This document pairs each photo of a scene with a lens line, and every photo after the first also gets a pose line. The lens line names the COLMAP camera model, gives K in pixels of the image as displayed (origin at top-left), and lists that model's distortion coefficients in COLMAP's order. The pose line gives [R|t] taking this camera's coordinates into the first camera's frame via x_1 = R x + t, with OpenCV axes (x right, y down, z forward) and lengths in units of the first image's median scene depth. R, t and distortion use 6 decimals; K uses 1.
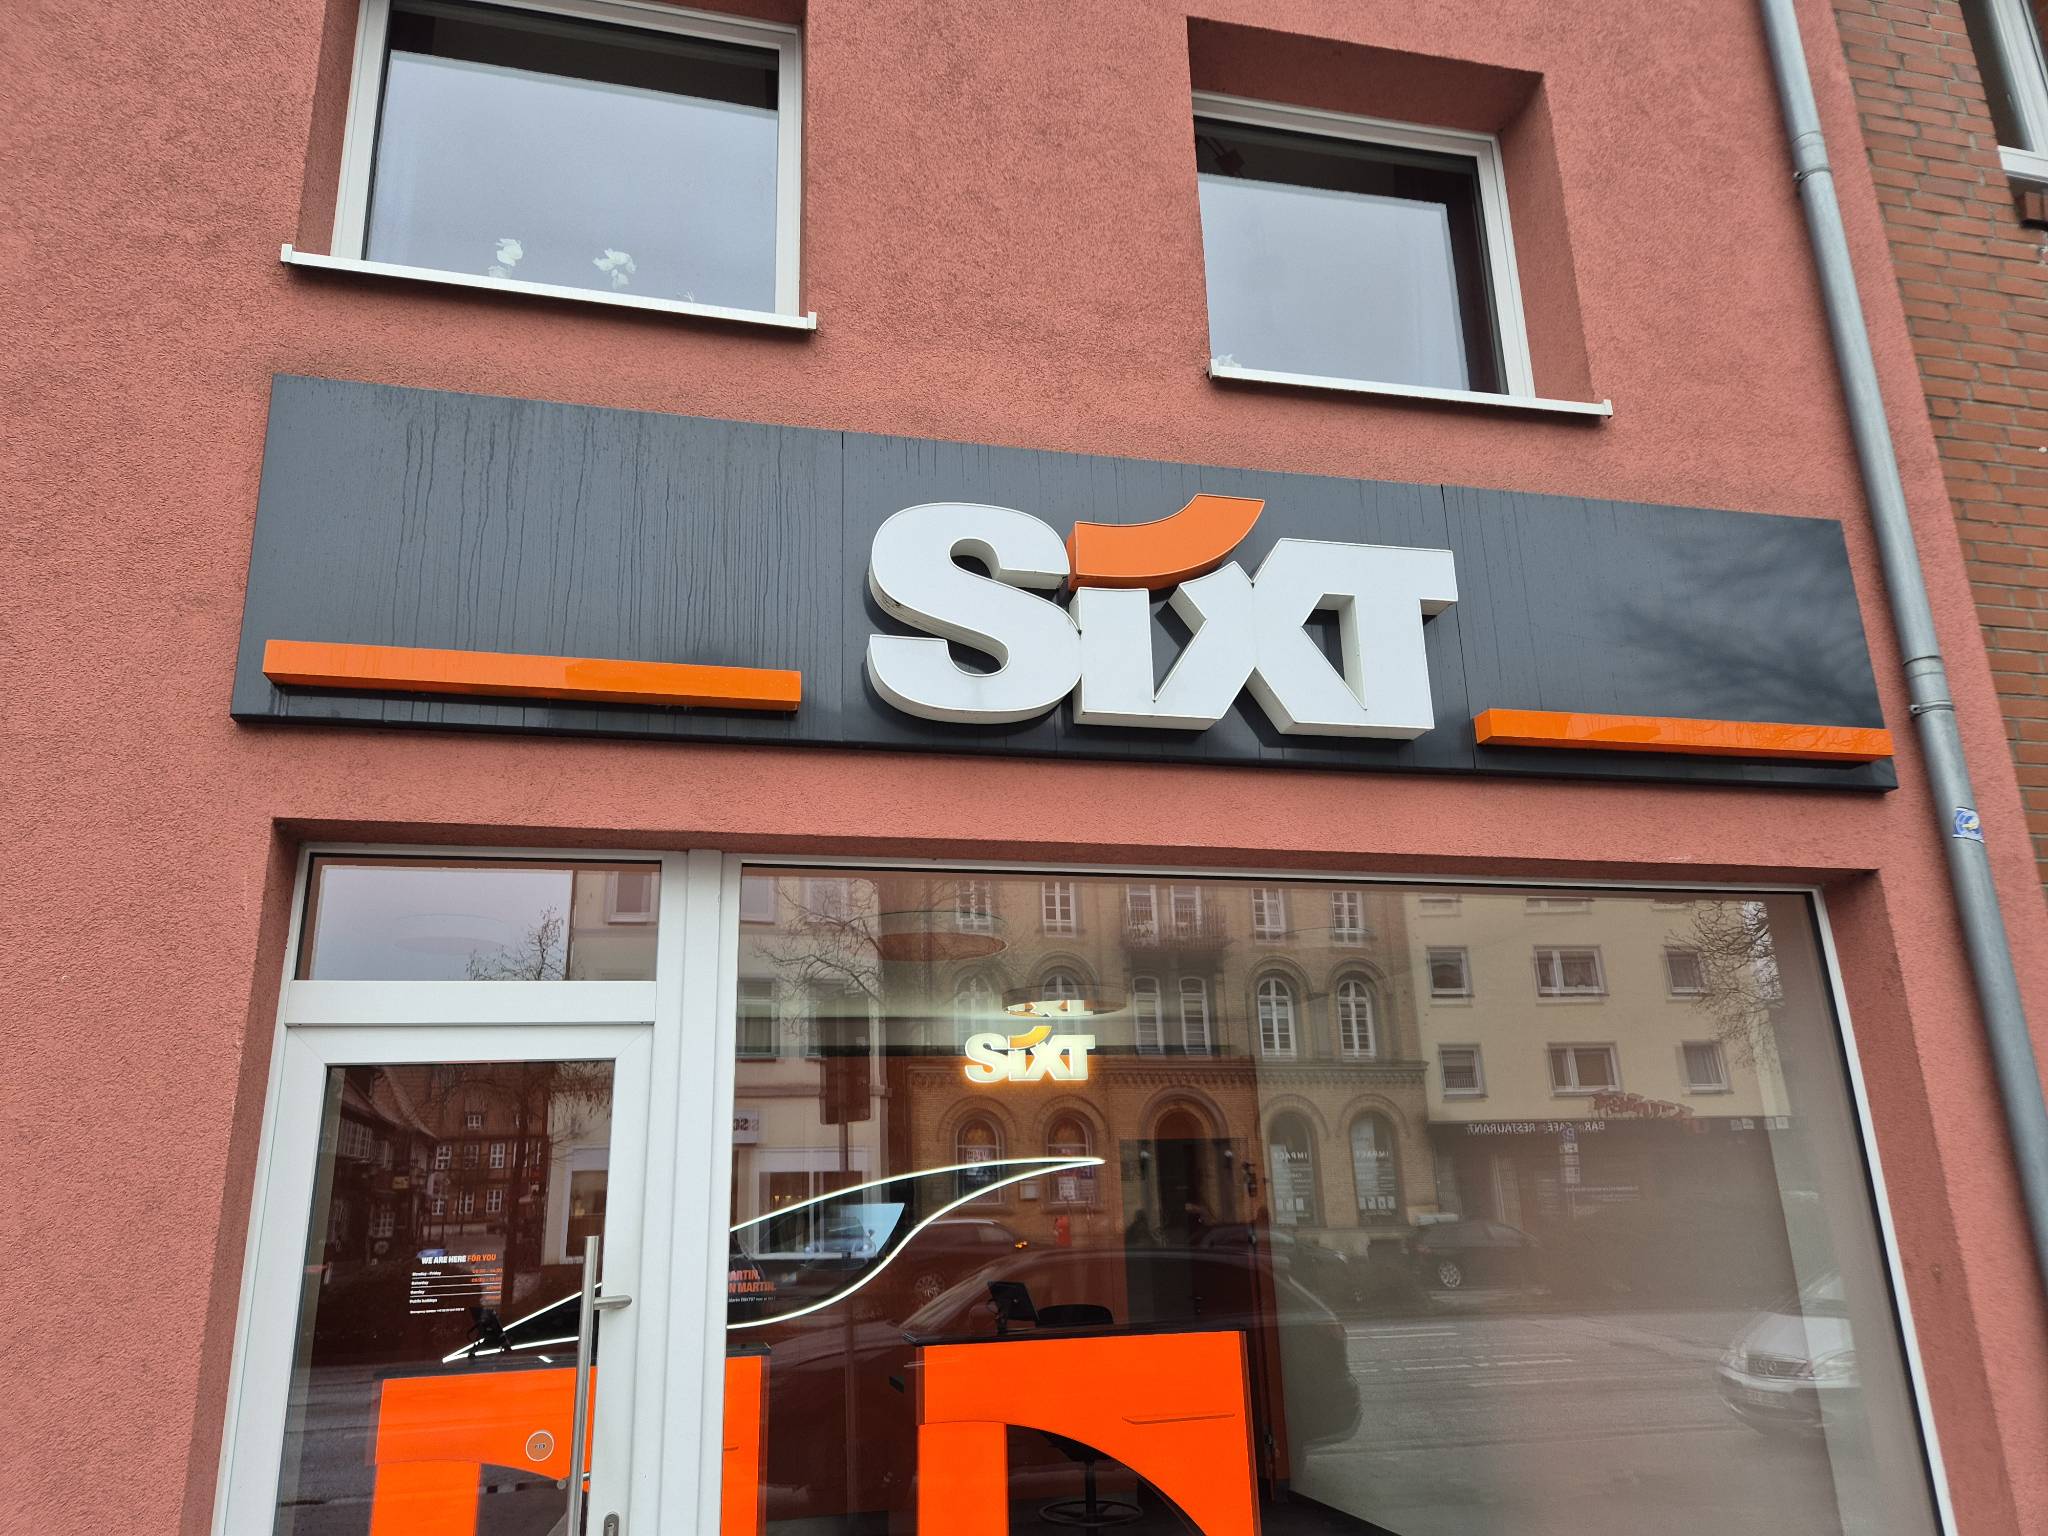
lens RADIAL K [[1411.9, 0, 1023.0], [0, 1411.9, 793.7], [0, 0, 1]] dist [0.082795, -0.086484]
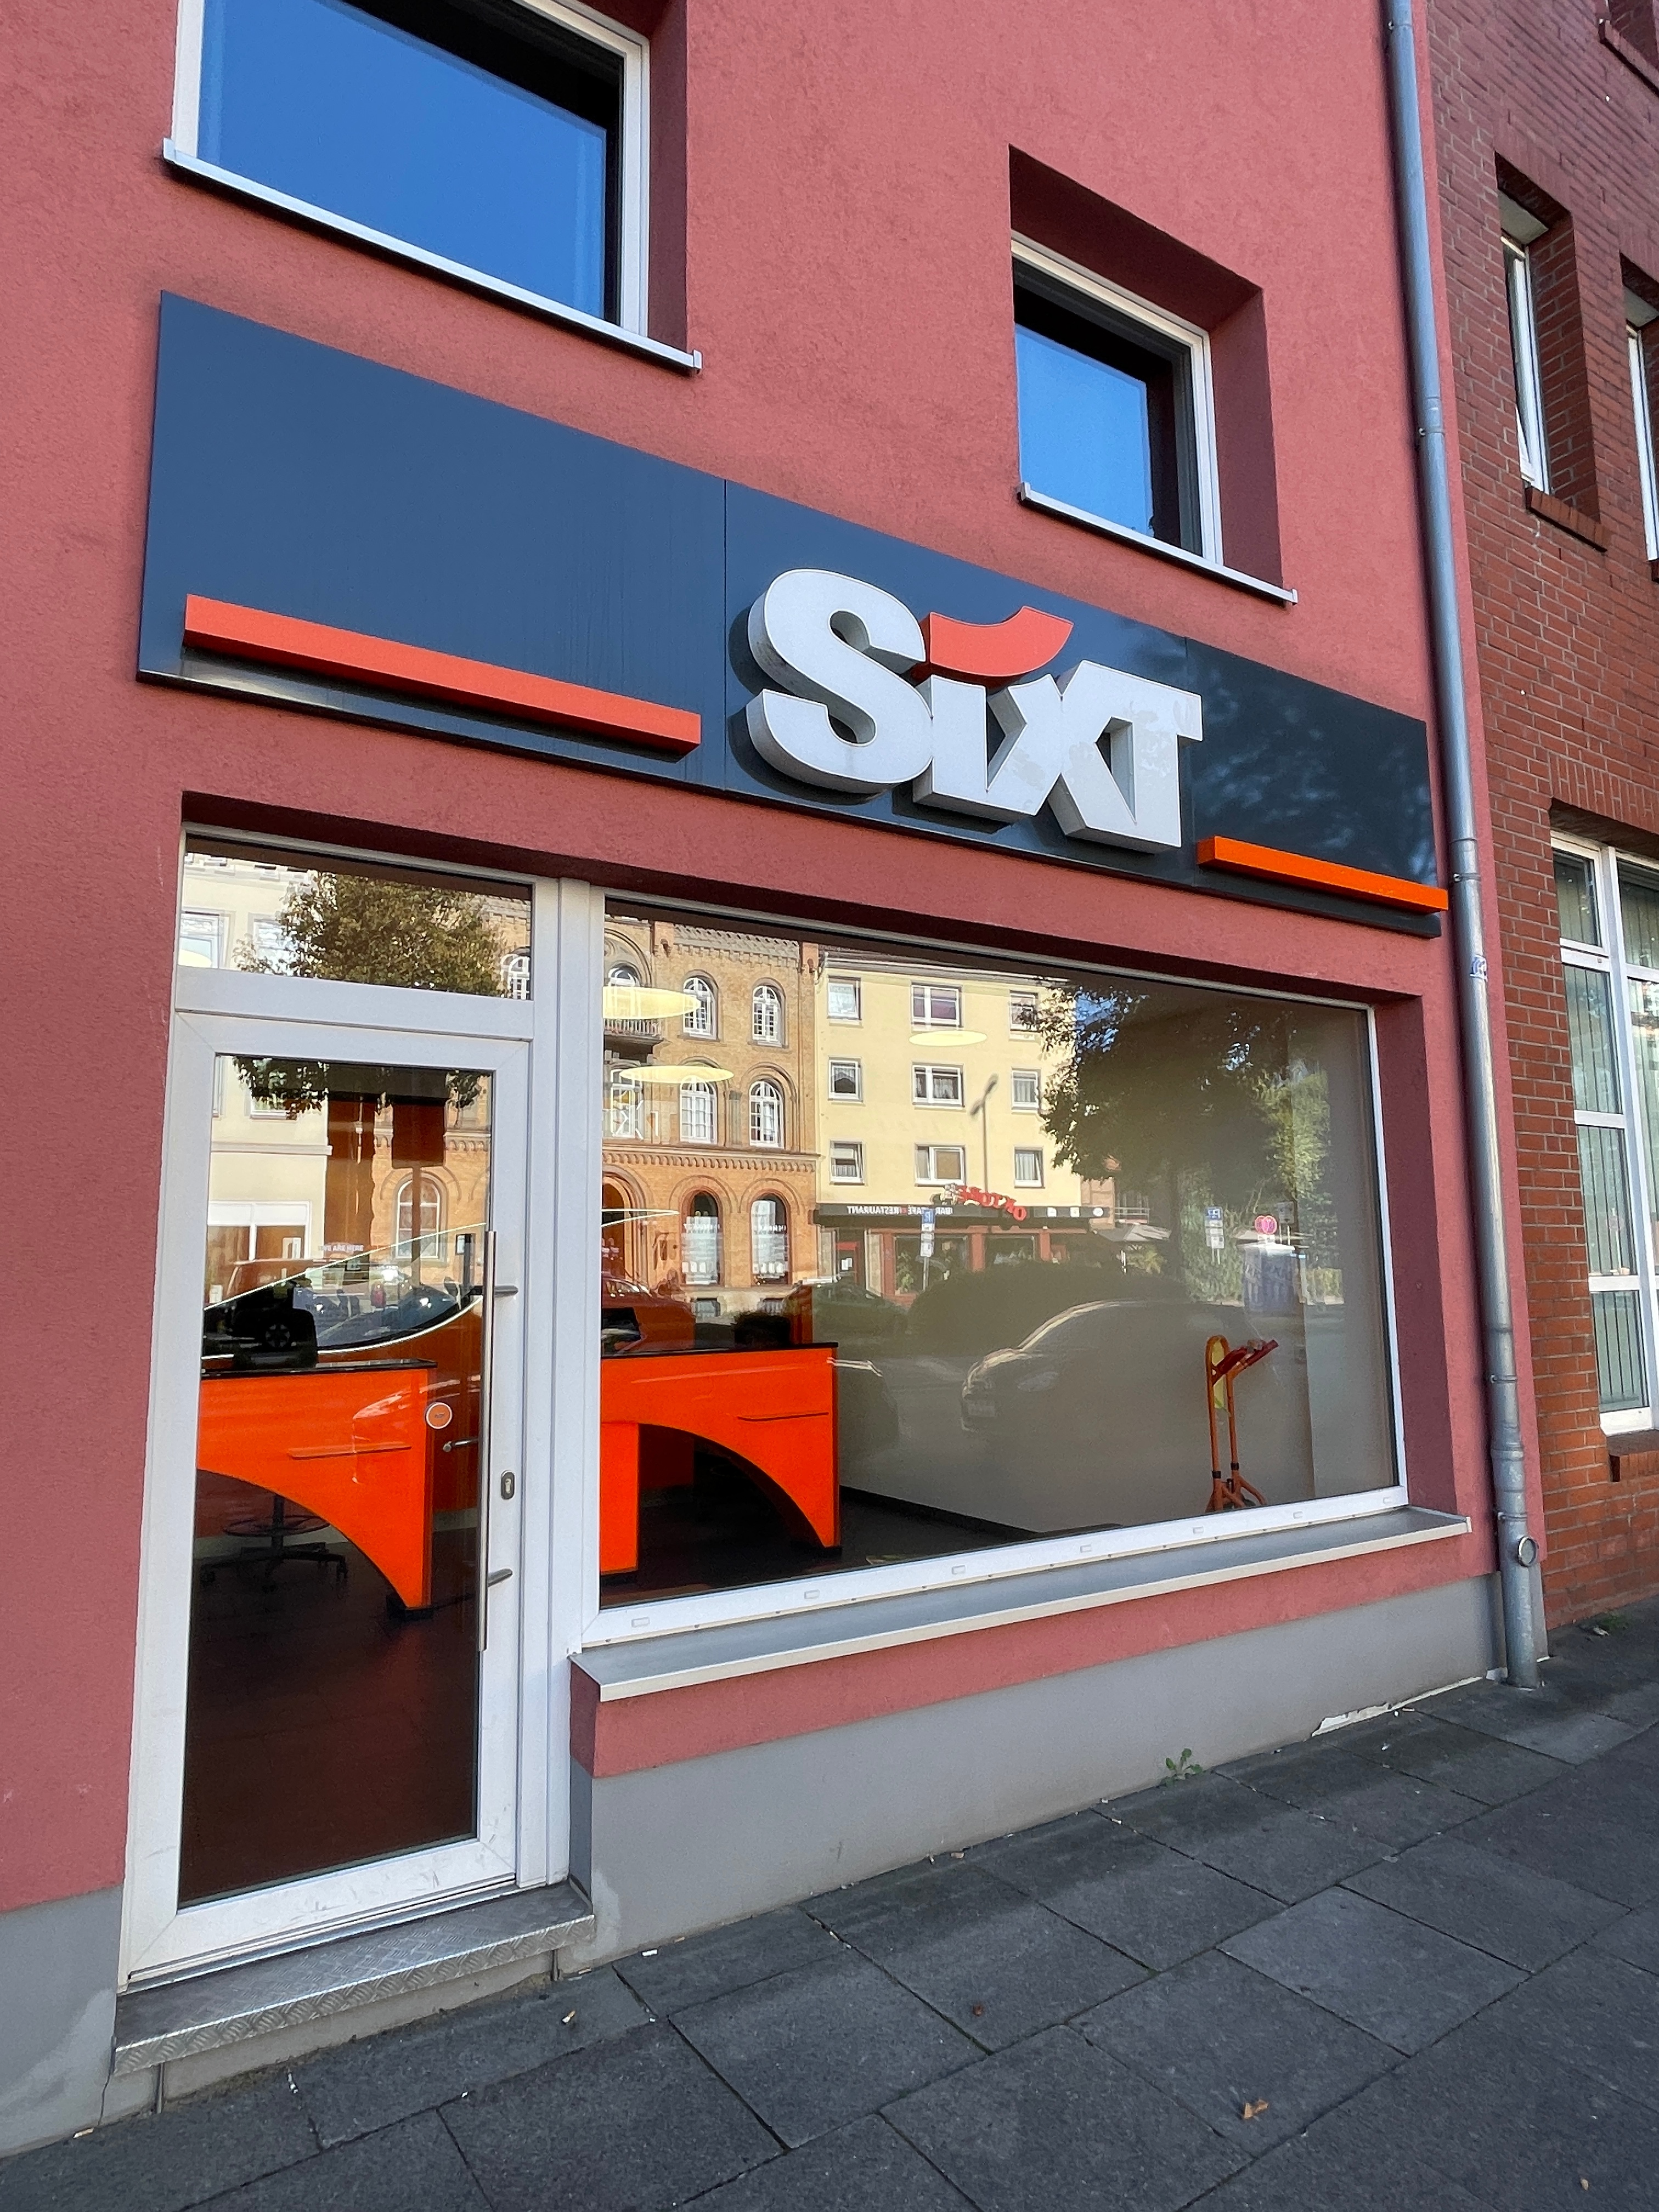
lens RADIAL K [[1301.3, 0, 829.5], [0, 1301.3, 1106.0], [0, 0, 1]] dist [-0.005126, 0.001547]
pose [[0.948159, 0.057100, 0.312625, -0.314047], [-0.103692, 0.985475, 0.134491, 0.052669], [-0.300404, -0.159935, 0.940307, 0.025929]]
